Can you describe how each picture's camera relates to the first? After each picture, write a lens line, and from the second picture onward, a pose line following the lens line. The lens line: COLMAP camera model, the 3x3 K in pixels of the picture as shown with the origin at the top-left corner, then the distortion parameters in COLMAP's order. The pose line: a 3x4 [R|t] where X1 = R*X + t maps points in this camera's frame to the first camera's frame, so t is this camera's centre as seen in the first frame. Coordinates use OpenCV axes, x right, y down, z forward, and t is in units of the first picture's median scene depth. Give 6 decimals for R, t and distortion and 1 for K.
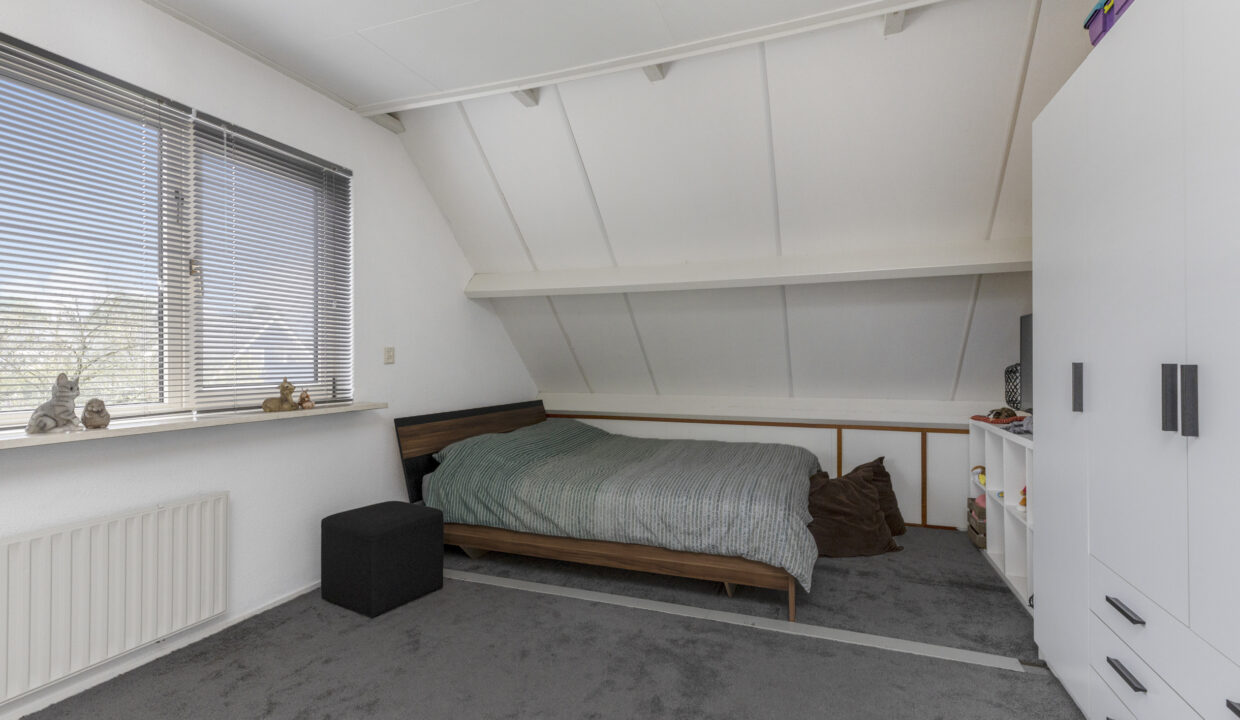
lens RADIAL K [[569.2, 0, 619.6], [0, 569.2, 358.1], [0, 0, 1]] dist [0.005503, -0.000407]
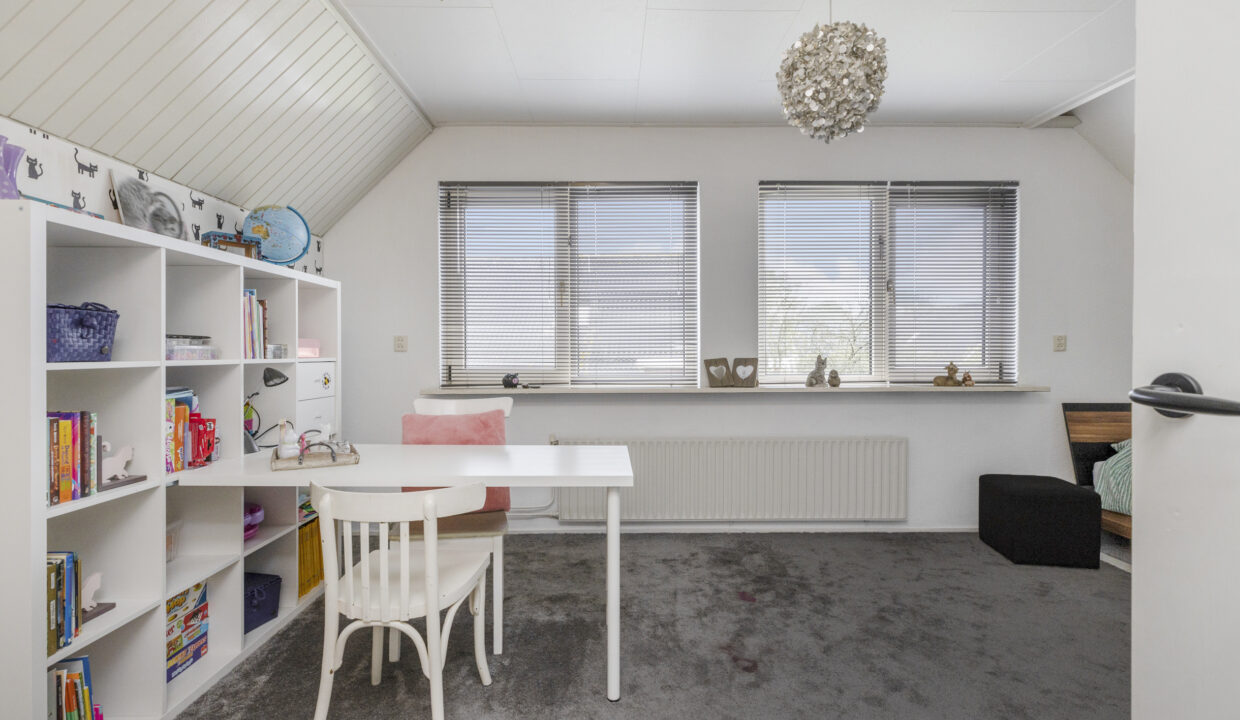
lens RADIAL K [[569.2, 0, 617.6], [0, 569.2, 354.7], [0, 0, 1]] dist [0.005503, -0.000407]
pose [[0.390695, 0.015161, -0.920395, 0.320871], [0.004170, 0.999825, 0.018240, -0.007966], [0.920511, -0.010964, 0.390563, -0.219818]]
